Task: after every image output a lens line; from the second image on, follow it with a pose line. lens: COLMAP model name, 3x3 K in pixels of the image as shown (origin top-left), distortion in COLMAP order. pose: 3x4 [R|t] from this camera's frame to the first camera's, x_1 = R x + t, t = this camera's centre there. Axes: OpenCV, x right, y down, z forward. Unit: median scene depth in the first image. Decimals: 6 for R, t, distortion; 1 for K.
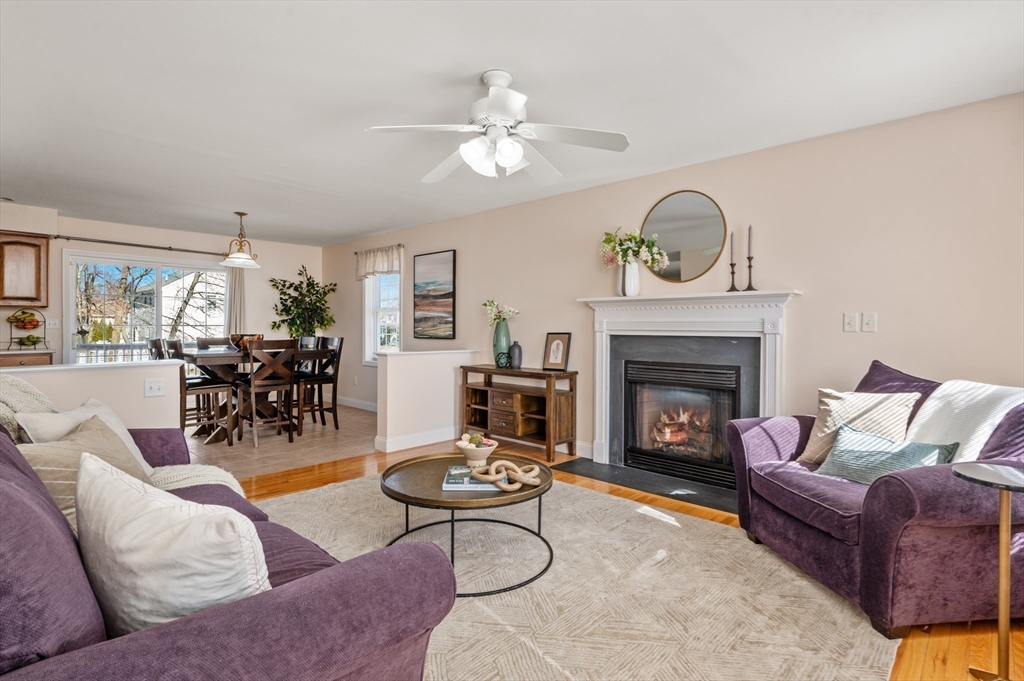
lens RADIAL K [[505.9, 0, 513.5], [0, 505.9, 336.4], [0, 0, 1]] dist [-0.000920, 0.000232]
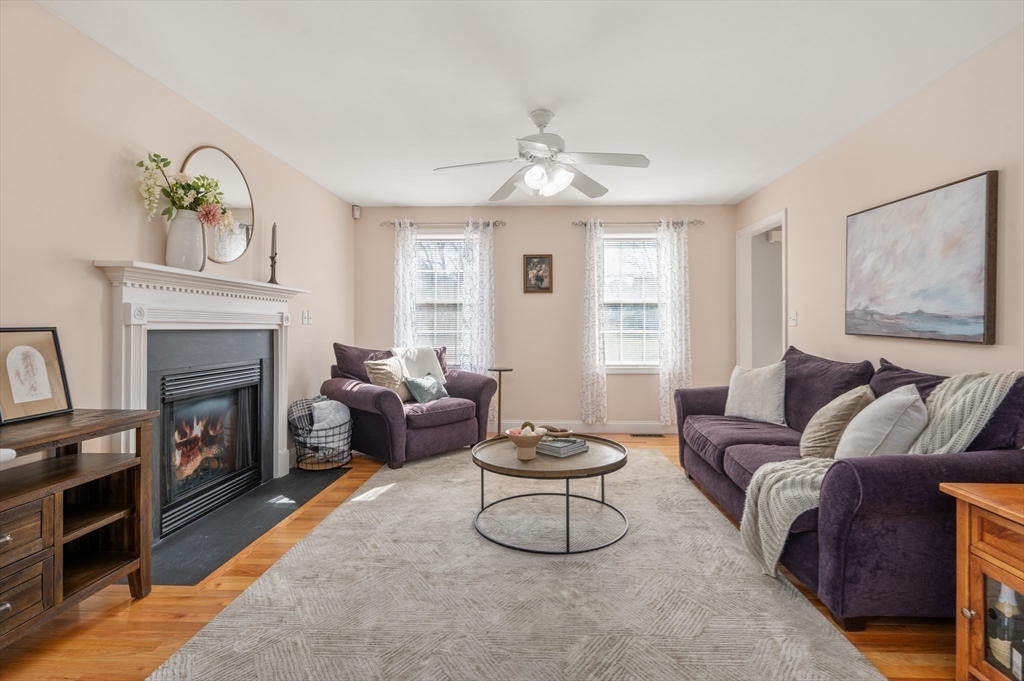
lens RADIAL K [[481.6, 0, 516.0], [0, 481.6, 335.5], [0, 0, 1]] dist [-0.000557, -0.000069]
pose [[-0.647769, -0.015909, 0.761671, -0.613417], [0.011834, 0.999451, 0.030940, -0.010581], [-0.761745, 0.029055, -0.647225, 1.264770]]
